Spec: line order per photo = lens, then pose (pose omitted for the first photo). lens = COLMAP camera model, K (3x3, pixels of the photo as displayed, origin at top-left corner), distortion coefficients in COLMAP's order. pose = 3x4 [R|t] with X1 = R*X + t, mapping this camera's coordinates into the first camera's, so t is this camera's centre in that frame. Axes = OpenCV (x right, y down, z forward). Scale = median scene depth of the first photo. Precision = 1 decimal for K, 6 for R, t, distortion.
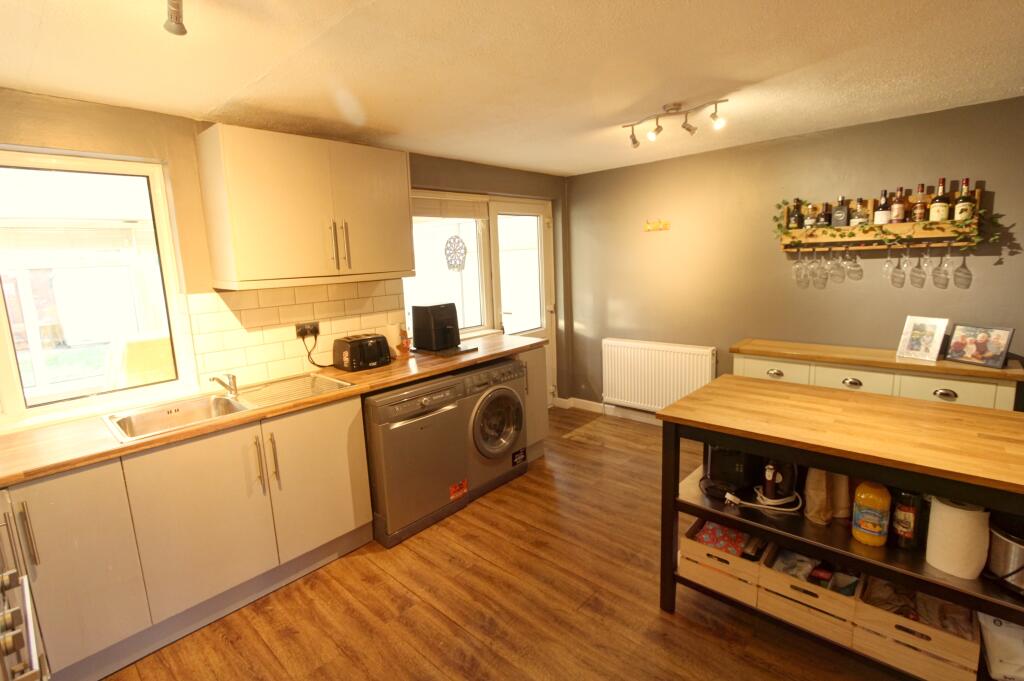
lens RADIAL K [[480.4, 0, 512.0], [0, 480.4, 340.5], [0, 0, 1]] dist [-0.008783, 0.001597]
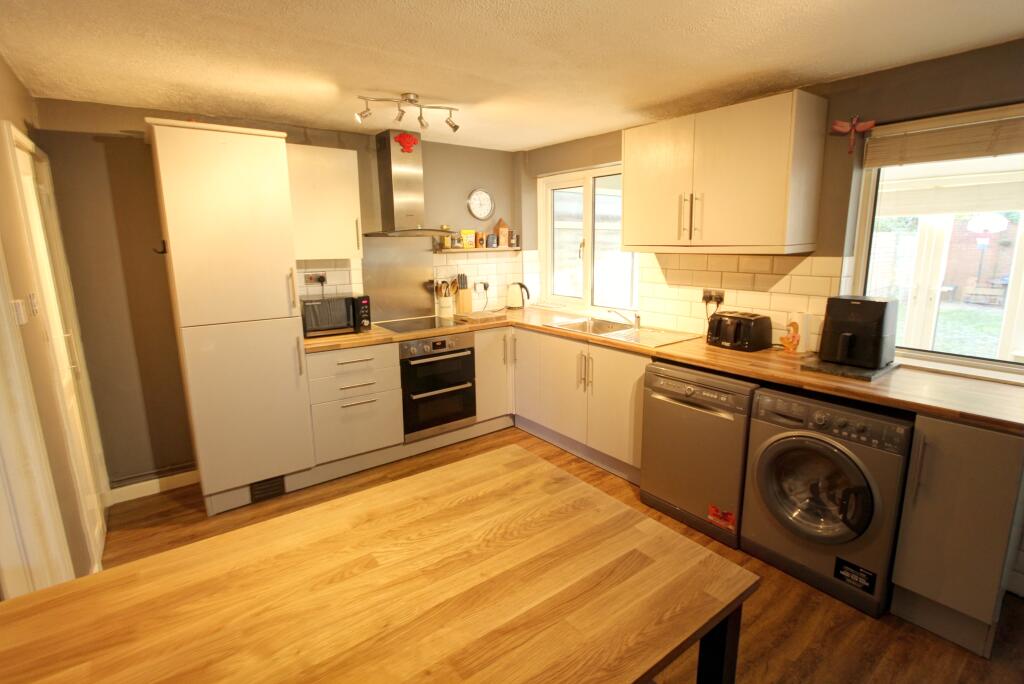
lens RADIAL K [[489.4, 0, 512.0], [0, 489.4, 342.0], [0, 0, 1]] dist [0.001166, 0.000064]
pose [[-0.187036, 0.245954, -0.951065, 0.732657], [-0.143968, 0.950833, 0.274207, -0.164158], [0.971746, 0.188209, -0.142431, 0.775123]]
